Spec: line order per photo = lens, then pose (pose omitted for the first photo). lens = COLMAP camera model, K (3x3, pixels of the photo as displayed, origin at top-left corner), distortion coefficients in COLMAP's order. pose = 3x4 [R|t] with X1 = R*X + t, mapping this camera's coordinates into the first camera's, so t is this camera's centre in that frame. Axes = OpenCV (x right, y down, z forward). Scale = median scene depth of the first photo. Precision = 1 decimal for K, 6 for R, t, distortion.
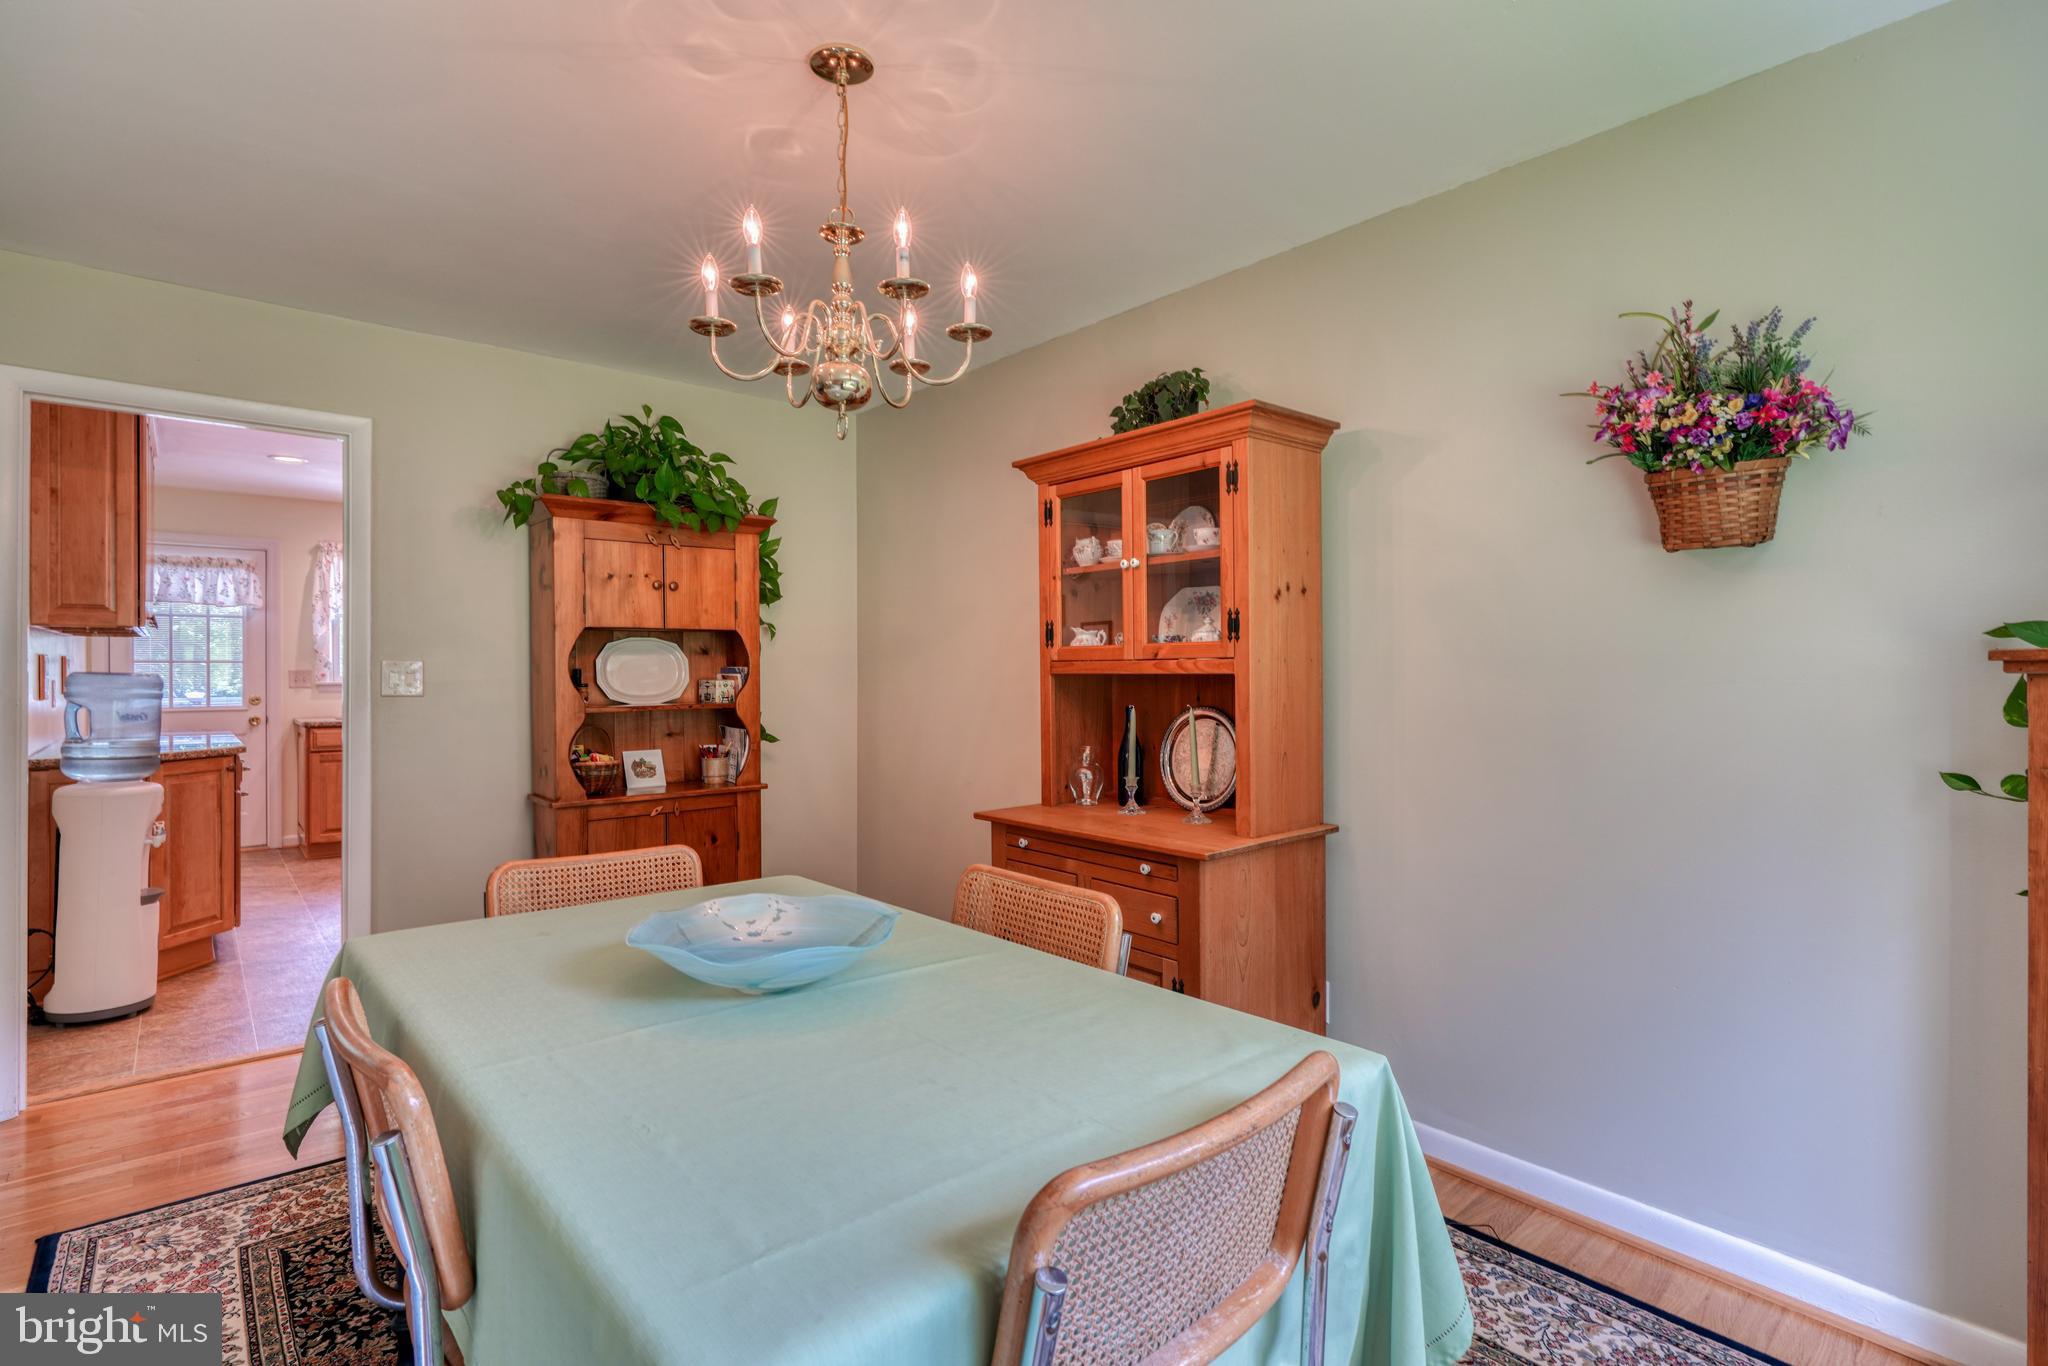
lens RADIAL K [[974.8, 0, 1021.8], [0, 974.8, 679.2], [0, 0, 1]] dist [-0.003772, -0.000226]
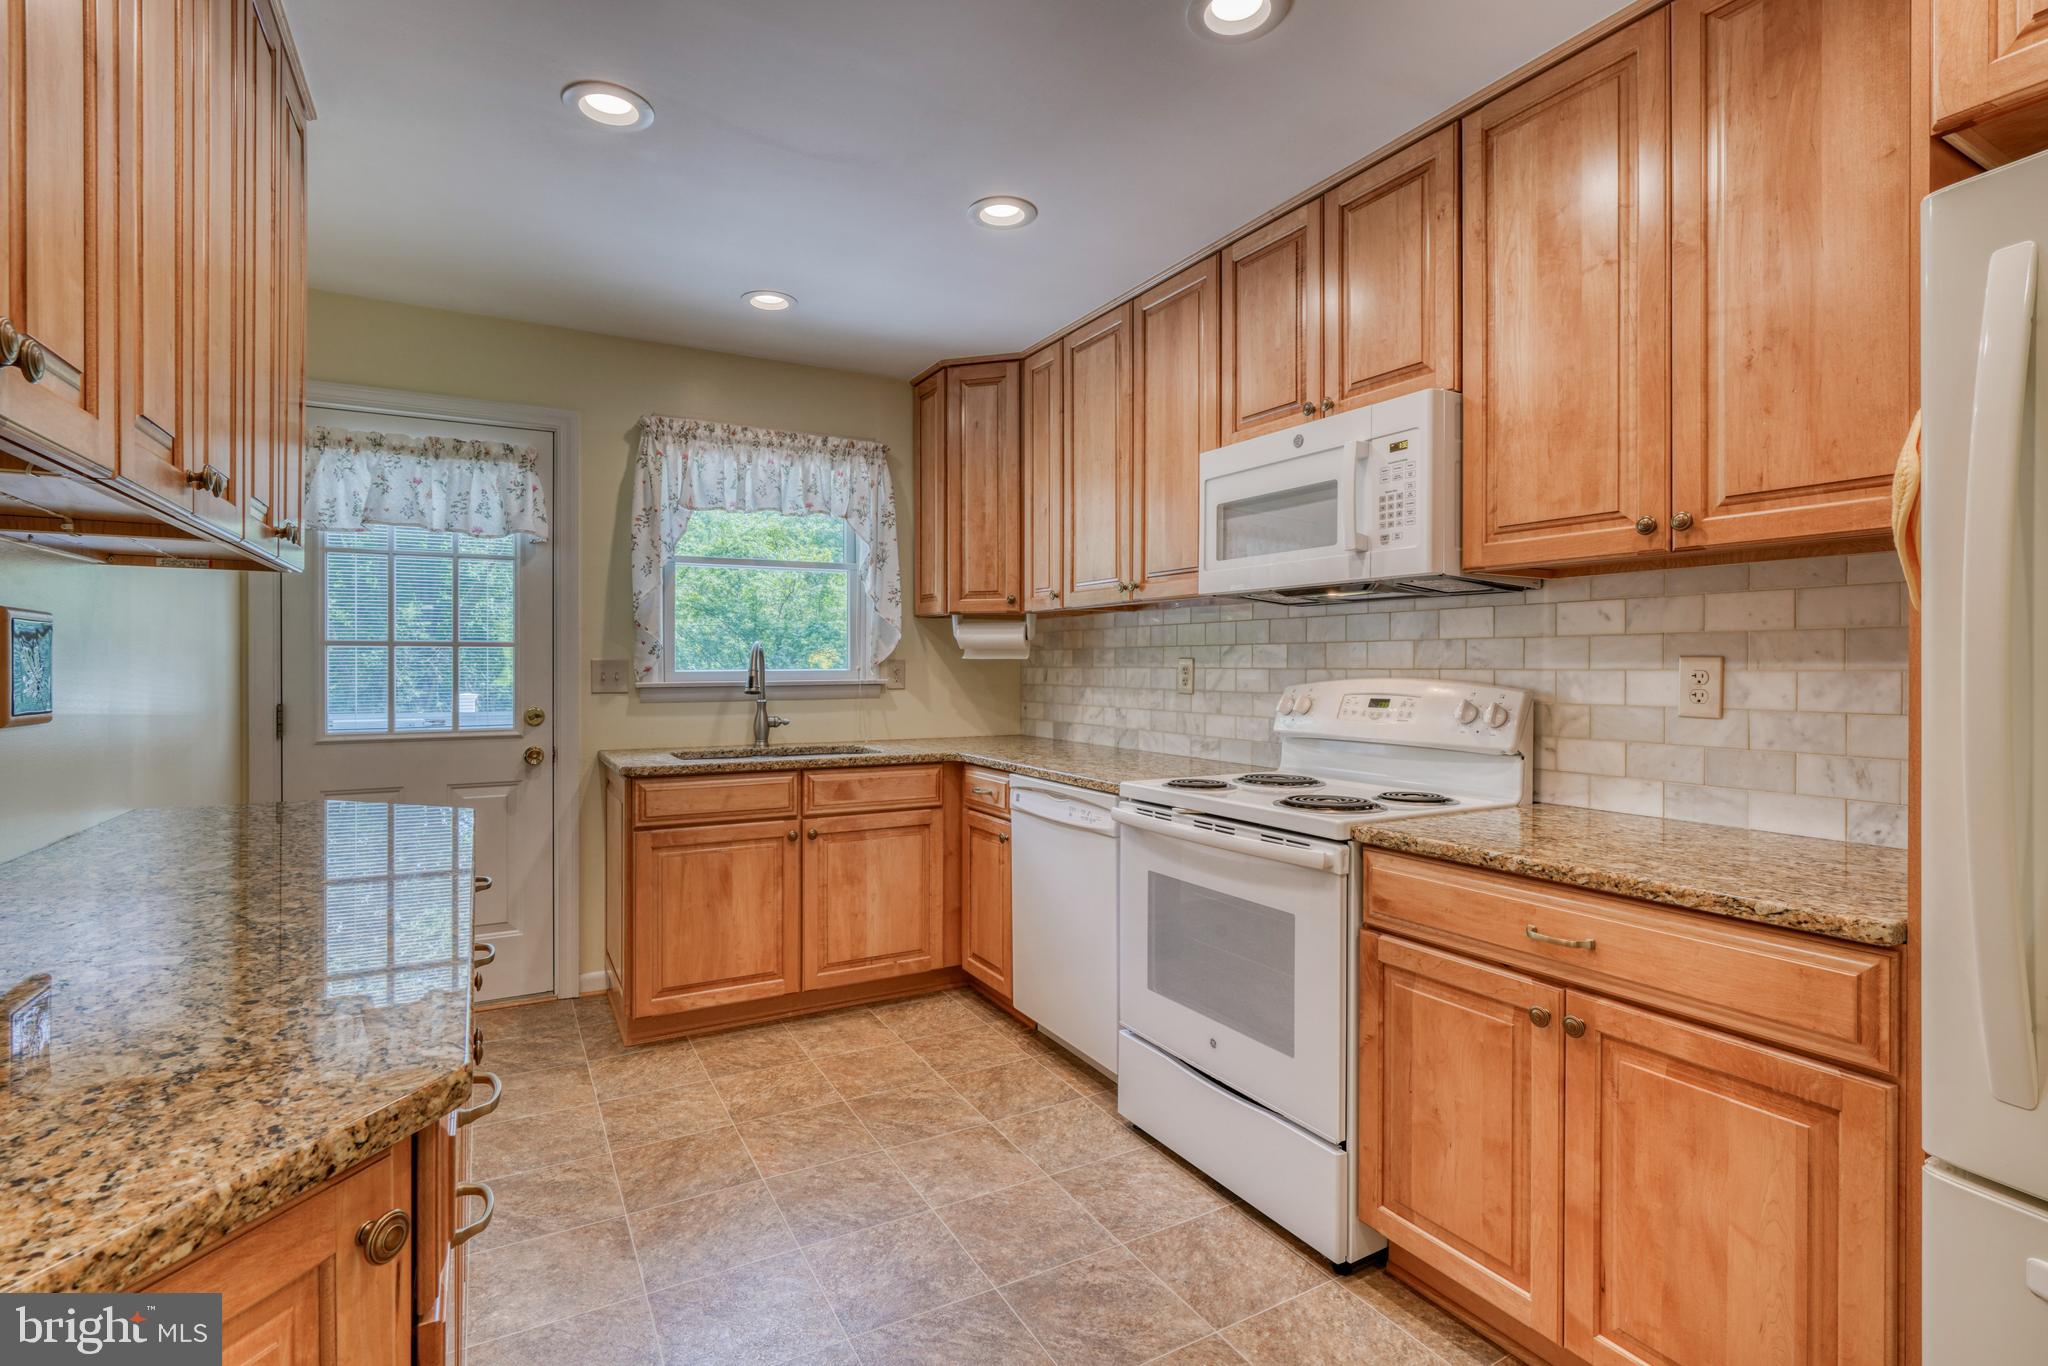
lens RADIAL K [[974.8, 0, 1027.3], [0, 974.8, 673.2], [0, 0, 1]] dist [-0.003772, -0.000226]
pose [[0.979311, 0.004012, -0.202319, -0.434317], [-0.003687, 0.999991, 0.001981, -0.003936], [0.202325, -0.001195, 0.979318, 0.554995]]
